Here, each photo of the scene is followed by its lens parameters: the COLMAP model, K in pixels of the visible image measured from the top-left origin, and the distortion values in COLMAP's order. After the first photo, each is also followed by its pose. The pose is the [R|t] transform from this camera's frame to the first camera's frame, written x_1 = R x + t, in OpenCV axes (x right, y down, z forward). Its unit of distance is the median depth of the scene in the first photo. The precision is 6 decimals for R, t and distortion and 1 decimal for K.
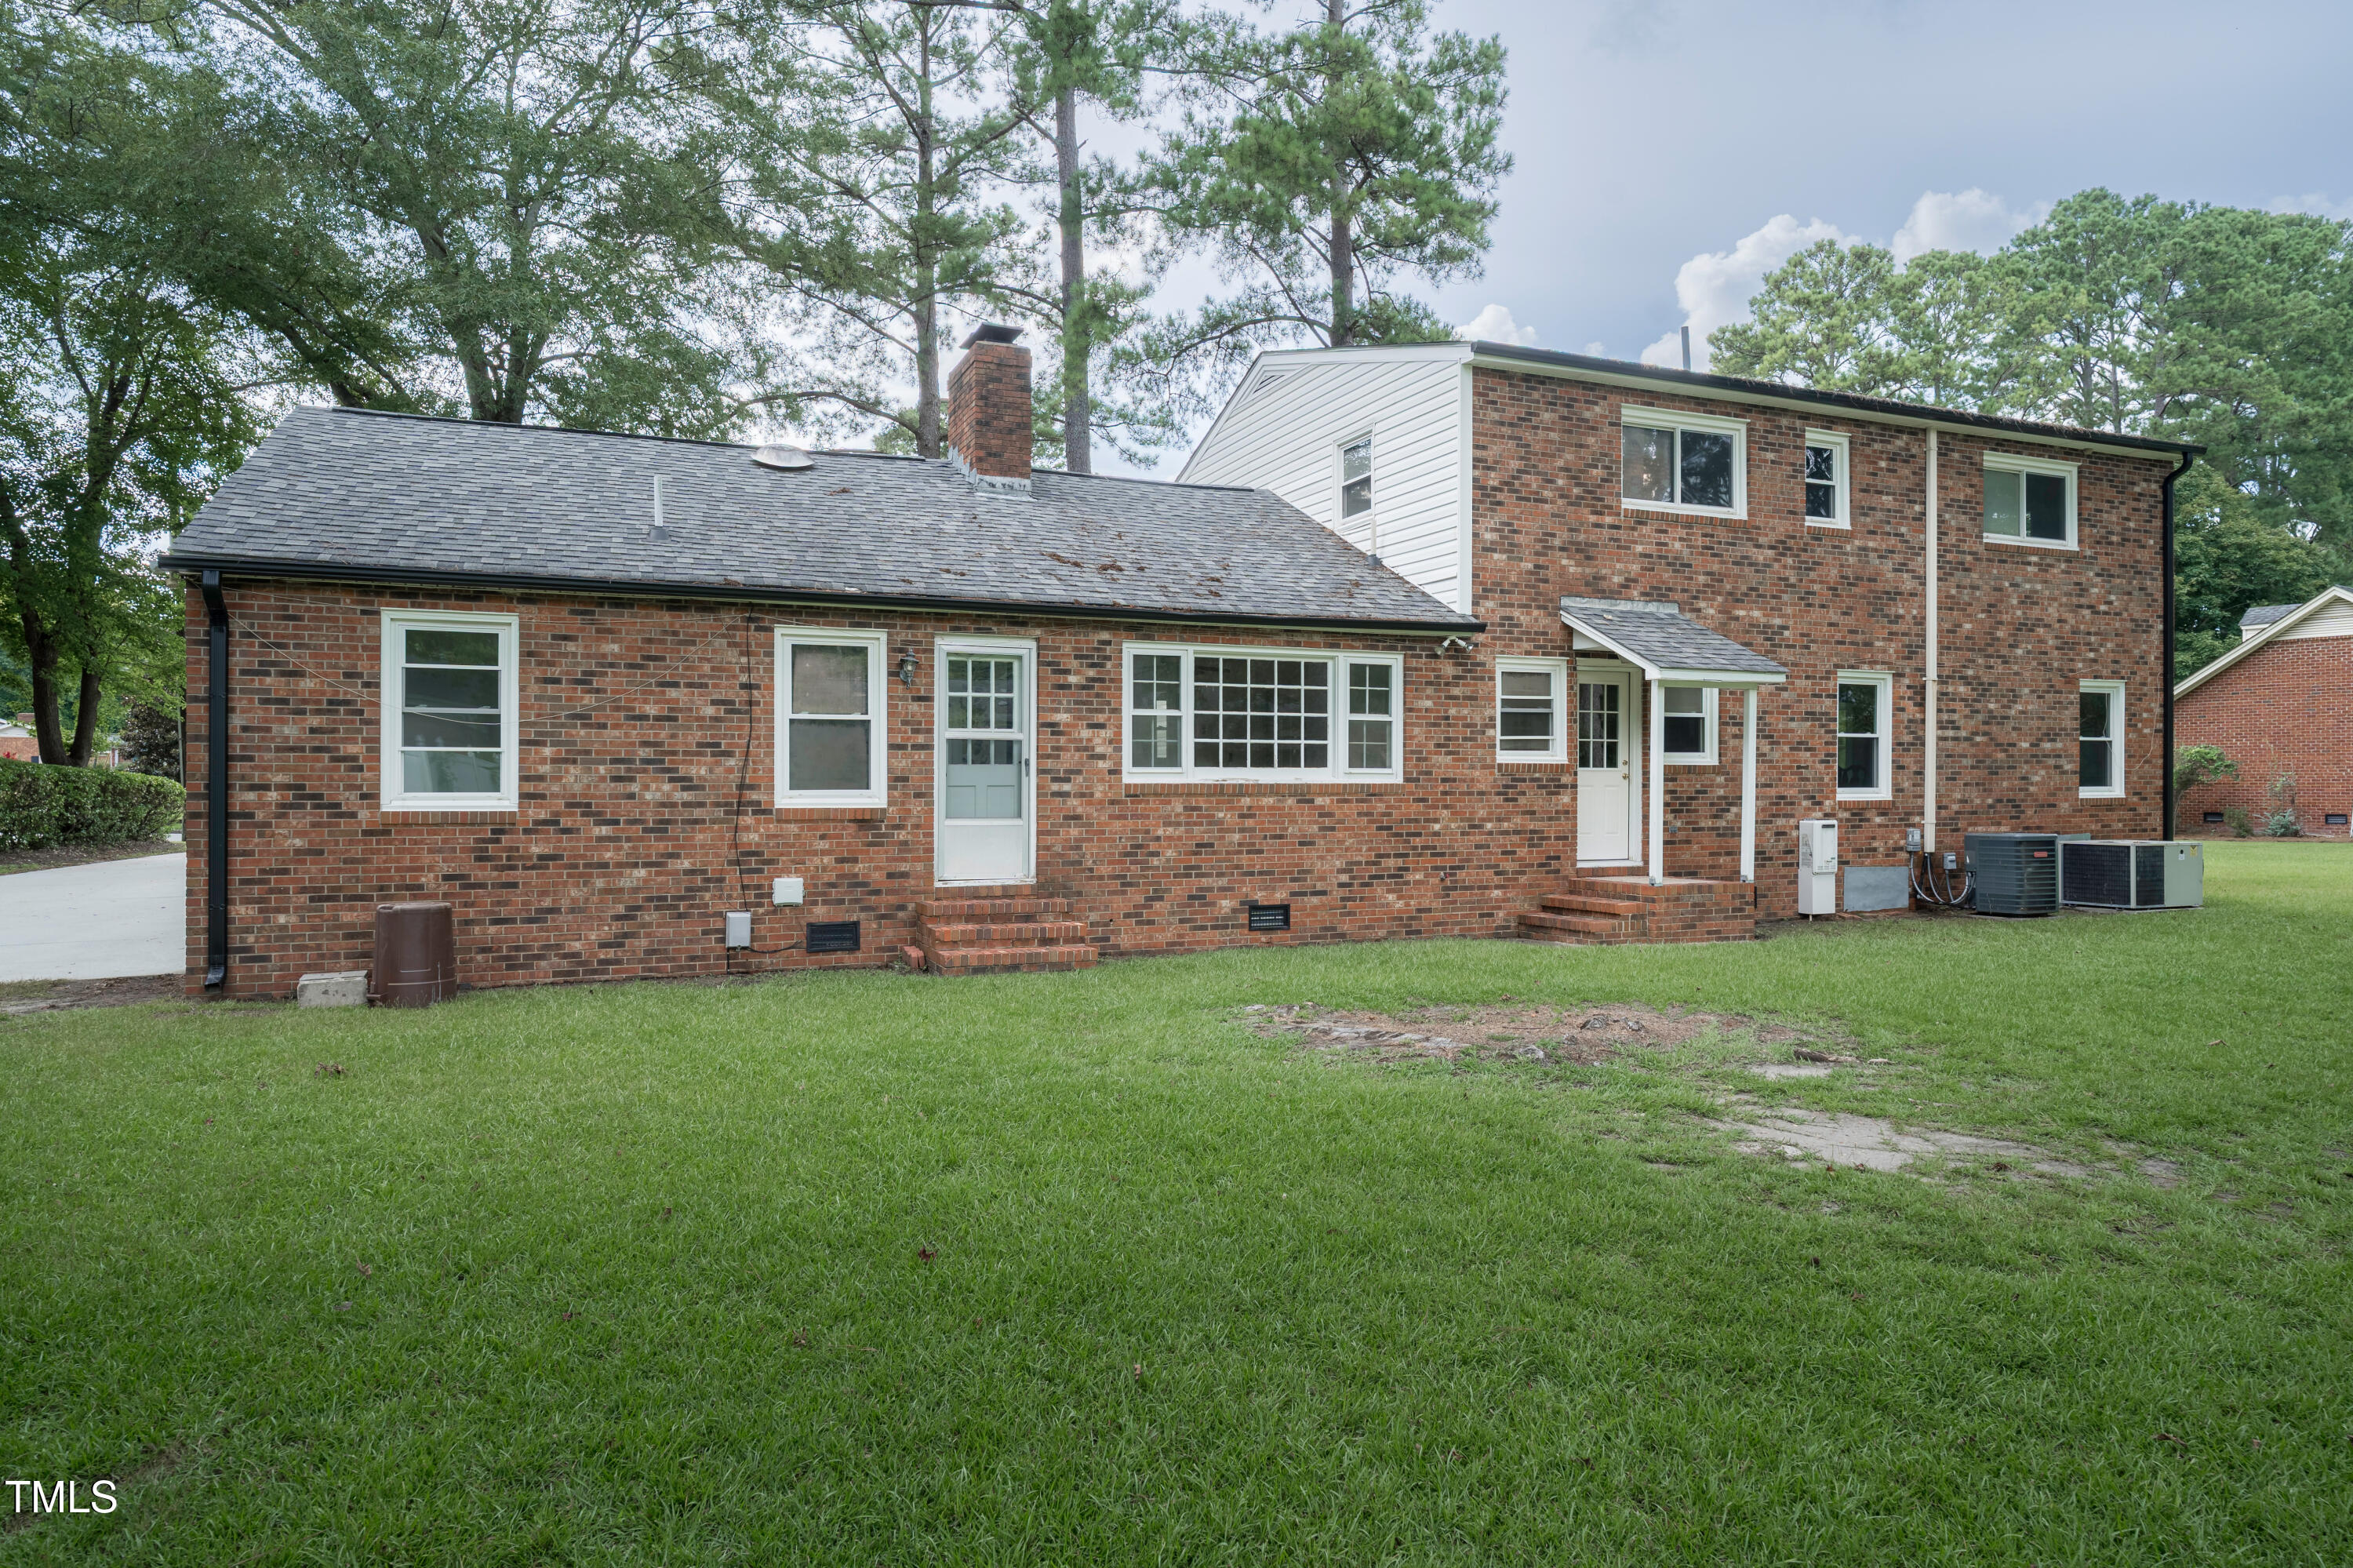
lens RADIAL K [[1624.4, 0, 1181.2], [0, 1624.4, 793.2], [0, 0, 1]] dist [0.007122, 0.009478]
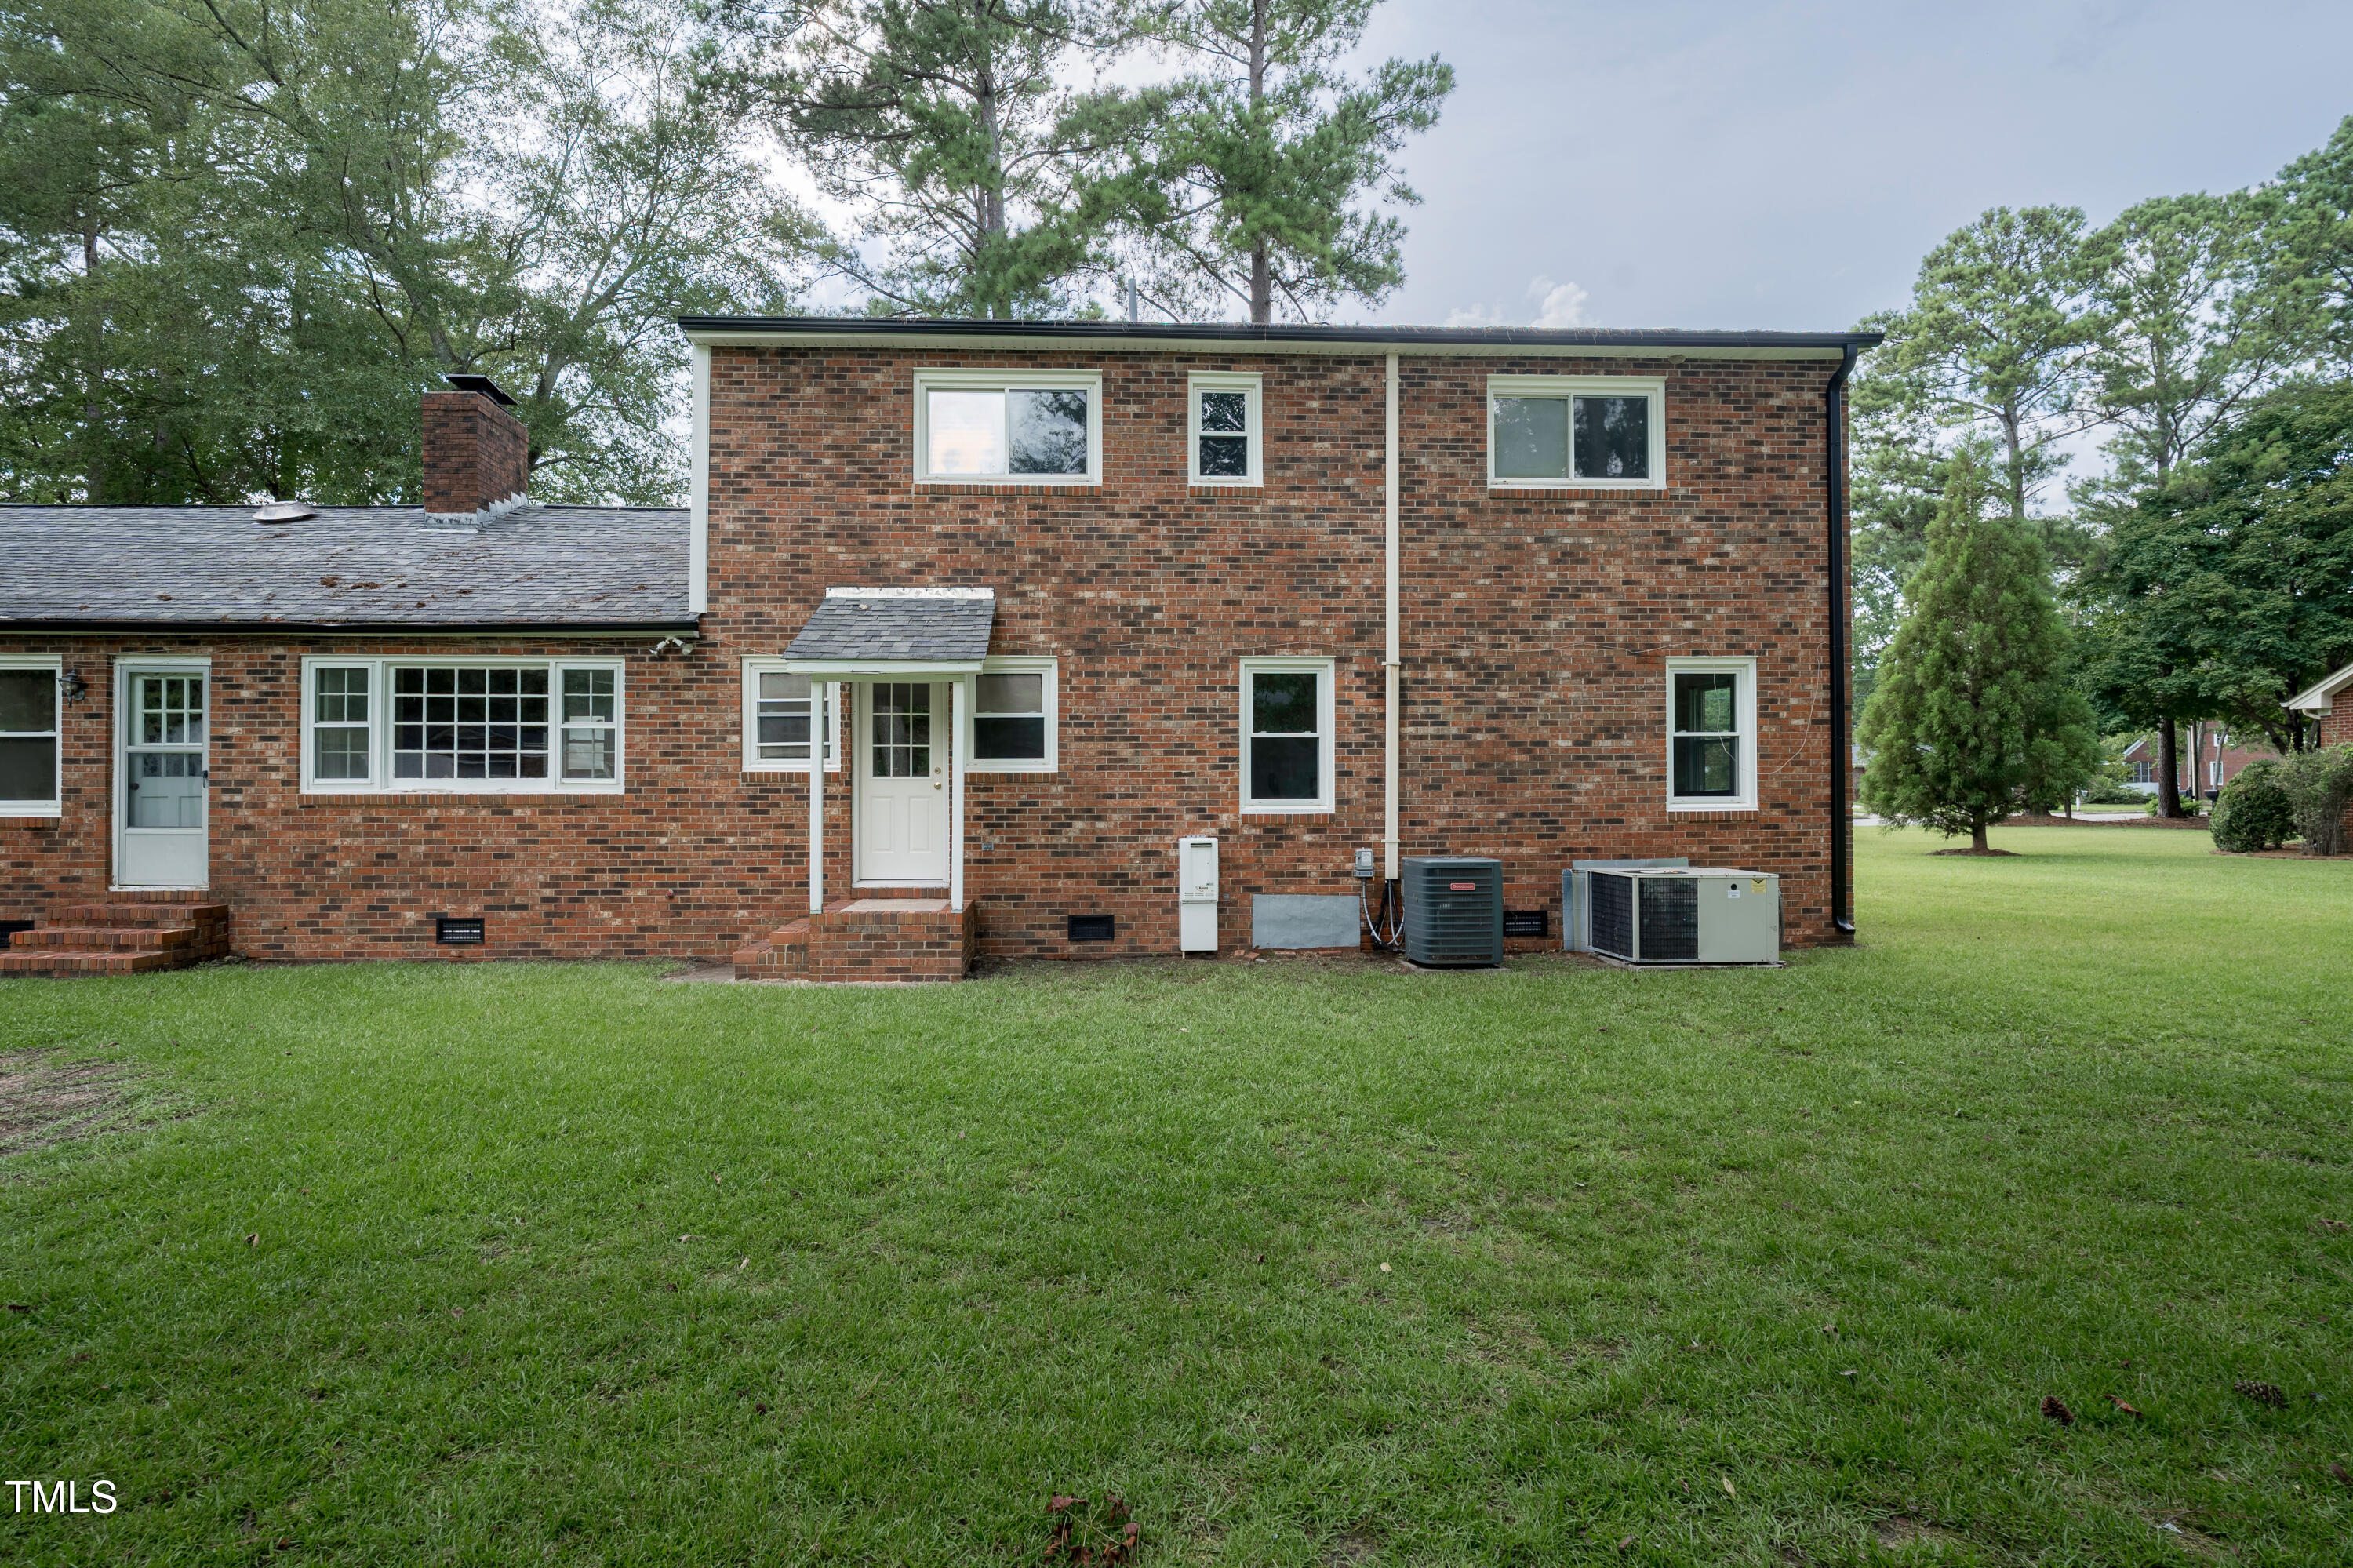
lens RADIAL K [[1410.8, 0, 1176.3], [0, 1410.8, 771.3], [0, 0, 1]] dist [0.002338, -0.000573]
pose [[0.914441, -0.006860, -0.404661, 0.707448], [-0.001496, 0.999792, -0.020328, -0.002840], [0.404716, 0.019194, 0.914241, 0.351473]]
